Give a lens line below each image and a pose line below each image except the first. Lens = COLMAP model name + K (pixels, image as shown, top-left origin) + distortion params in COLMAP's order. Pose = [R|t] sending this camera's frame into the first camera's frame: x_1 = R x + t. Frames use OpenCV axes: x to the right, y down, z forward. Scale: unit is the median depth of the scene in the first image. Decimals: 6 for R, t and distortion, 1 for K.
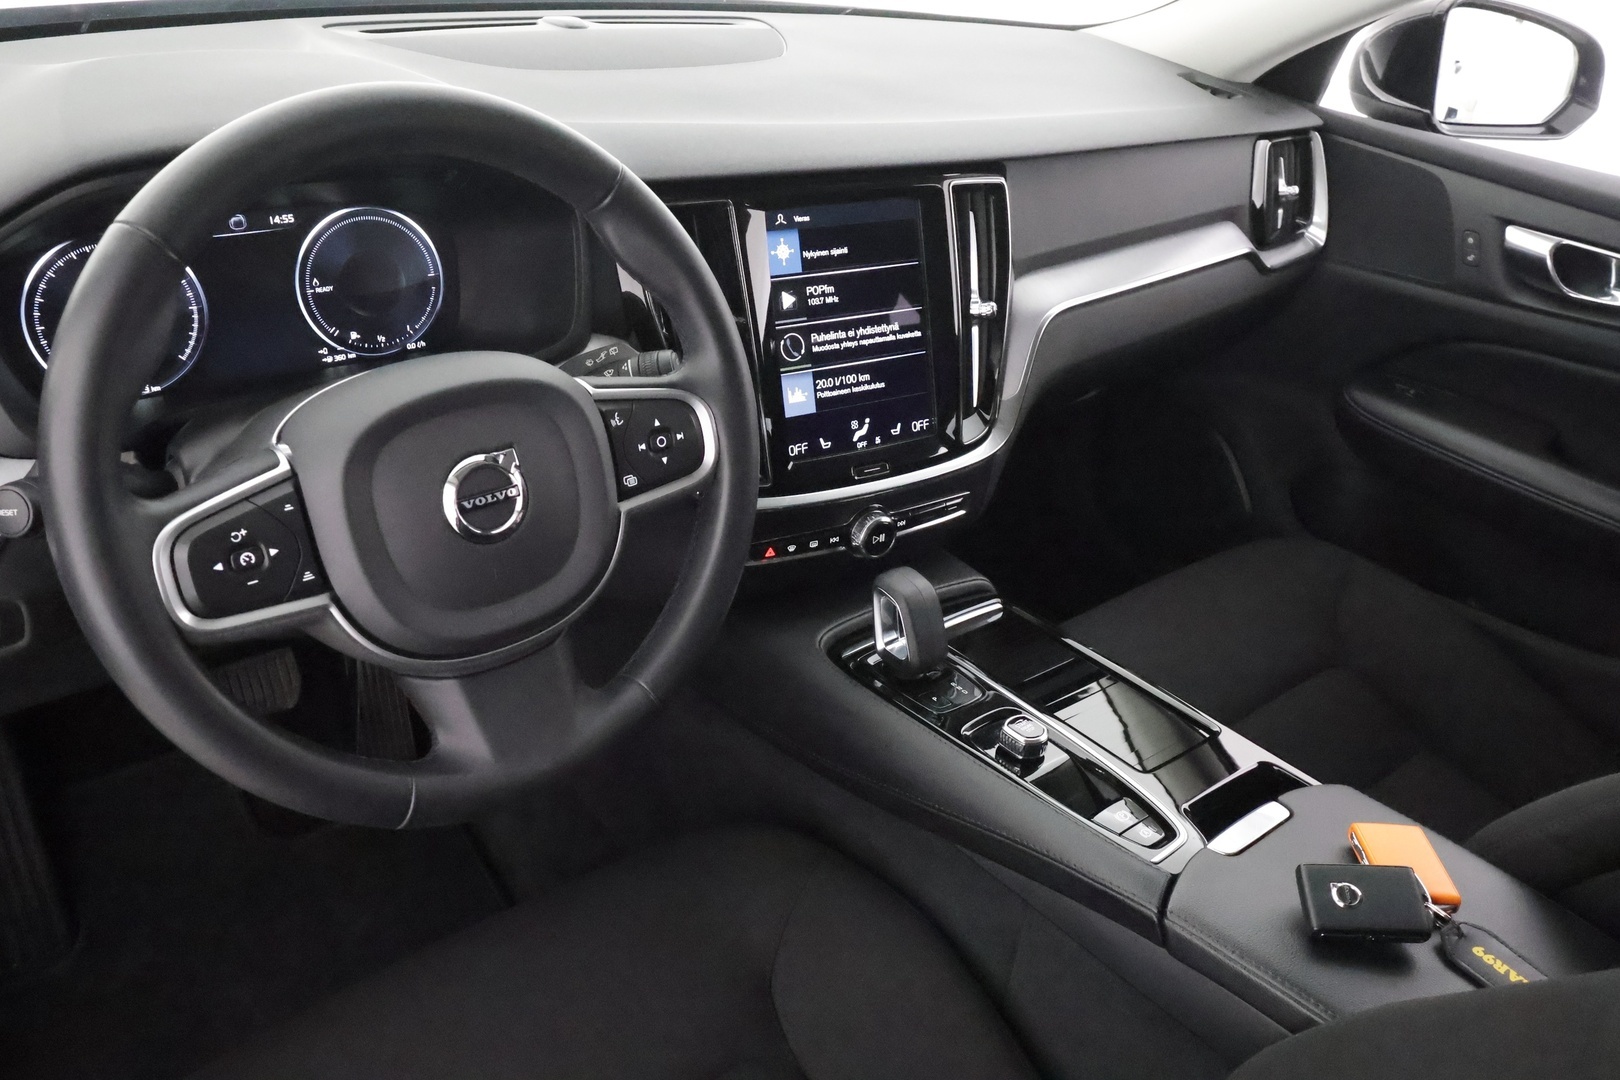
lens RADIAL K [[1290.9, 0, 838.9], [0, 1290.9, 528.4], [0, 0, 1]] dist [0.004664, 0.000332]
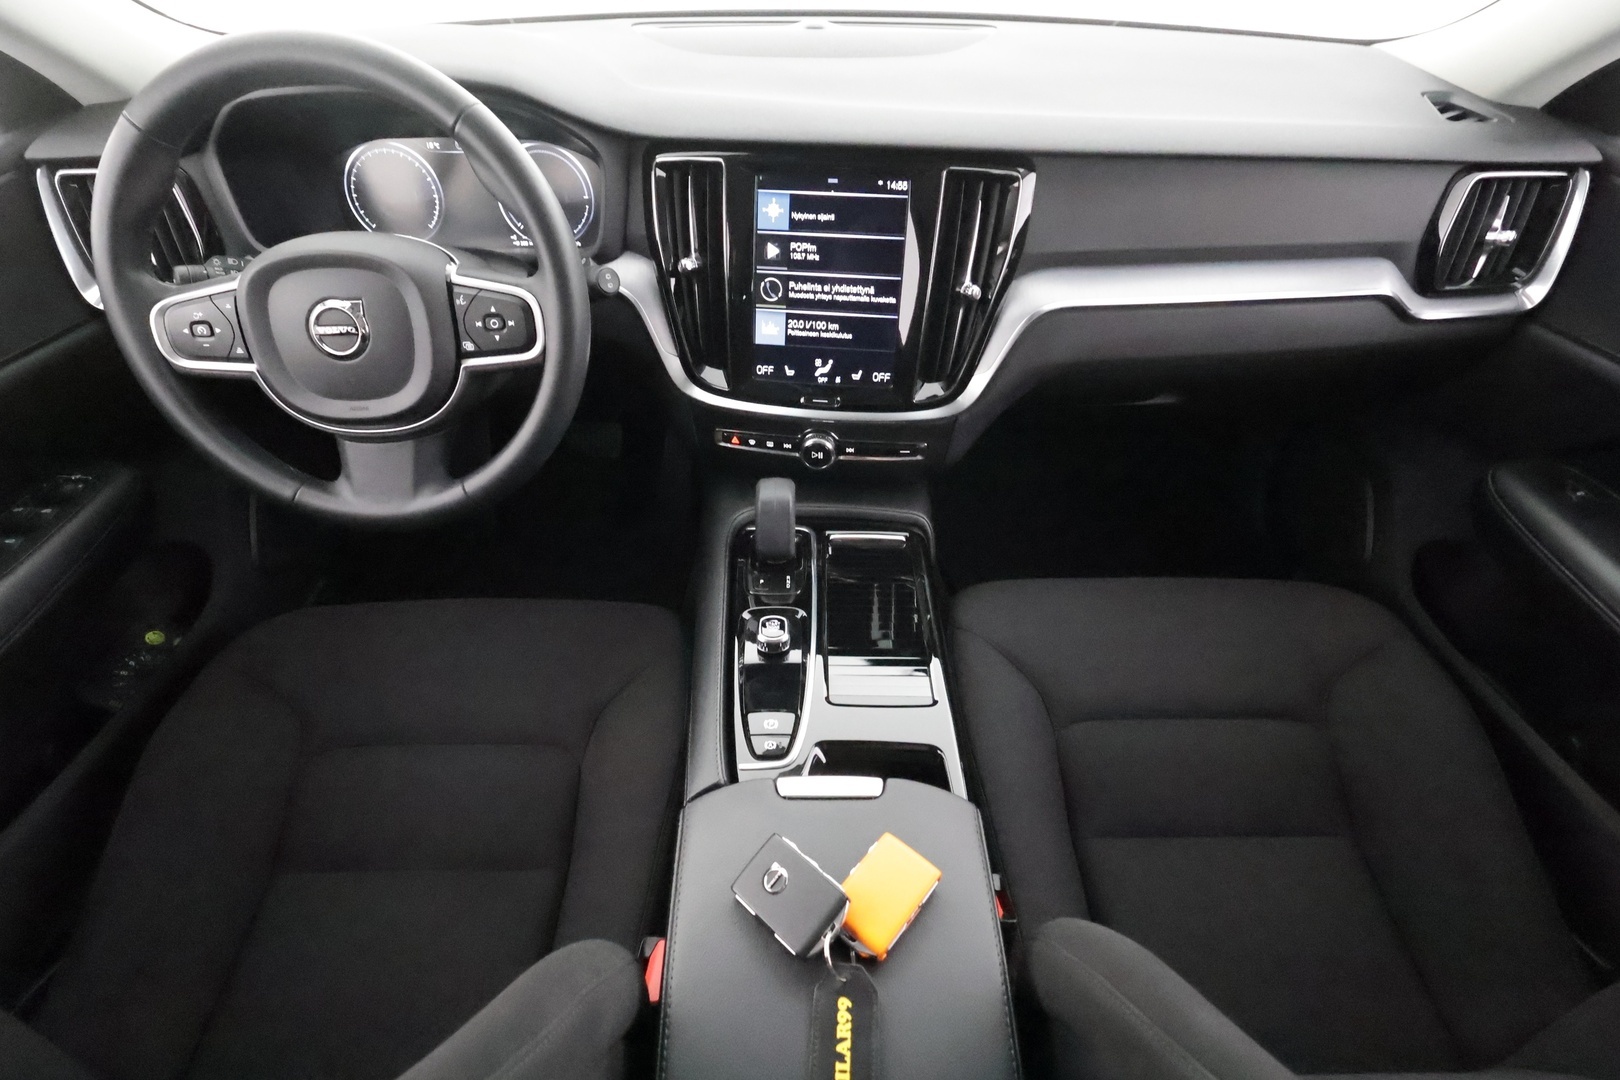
lens RADIAL K [[772.4, 0, 810.0], [0, 772.4, 540.0], [0, 0, 1]] dist [0.002645, 0.000001]
pose [[0.765190, 0.349977, -0.540370, 0.487718], [-0.253354, 0.935308, 0.247002, -0.104912], [0.591857, -0.052099, 0.804357, 0.383936]]
